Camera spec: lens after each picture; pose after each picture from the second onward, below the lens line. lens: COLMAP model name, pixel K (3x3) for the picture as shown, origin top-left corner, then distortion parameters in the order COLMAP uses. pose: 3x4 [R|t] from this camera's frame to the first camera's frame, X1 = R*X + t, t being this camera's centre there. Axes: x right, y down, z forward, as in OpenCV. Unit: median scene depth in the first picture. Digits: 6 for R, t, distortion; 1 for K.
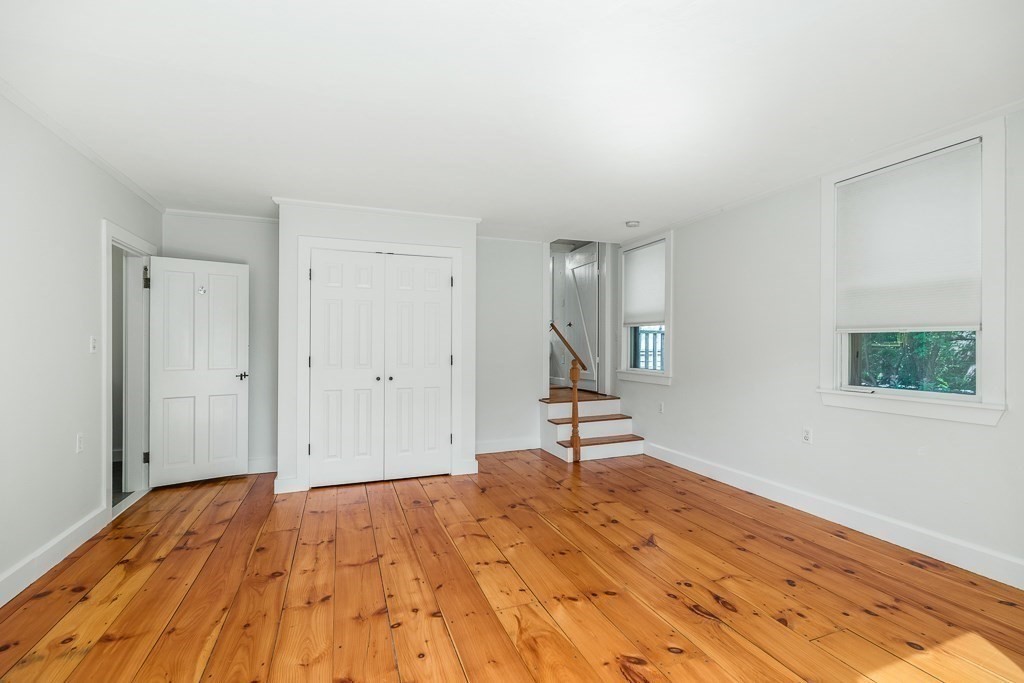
lens RADIAL K [[453.9, 0, 511.8], [0, 453.9, 341.6], [0, 0, 1]] dist [0.000361, -0.000502]
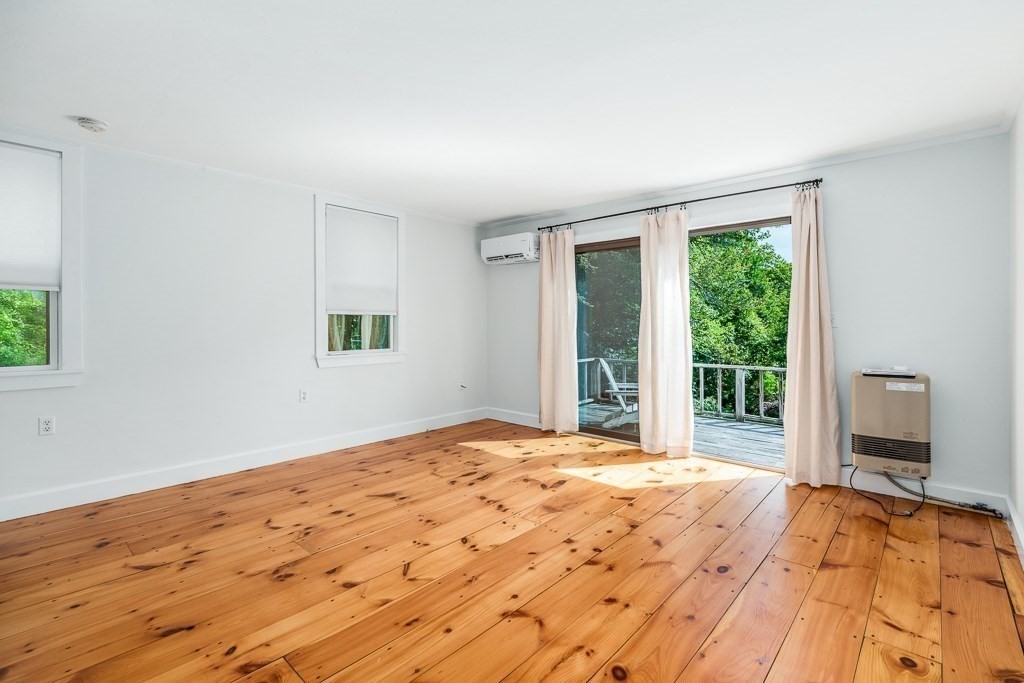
lens RADIAL K [[453.9, 0, 512.2], [0, 453.9, 333.2], [0, 0, 1]] dist [0.000361, -0.000502]
pose [[-0.428289, -0.020598, 0.903407, -0.909187], [-0.004452, 0.999776, 0.020684, -0.001091], [-0.903631, 0.004837, -0.428285, 1.243817]]
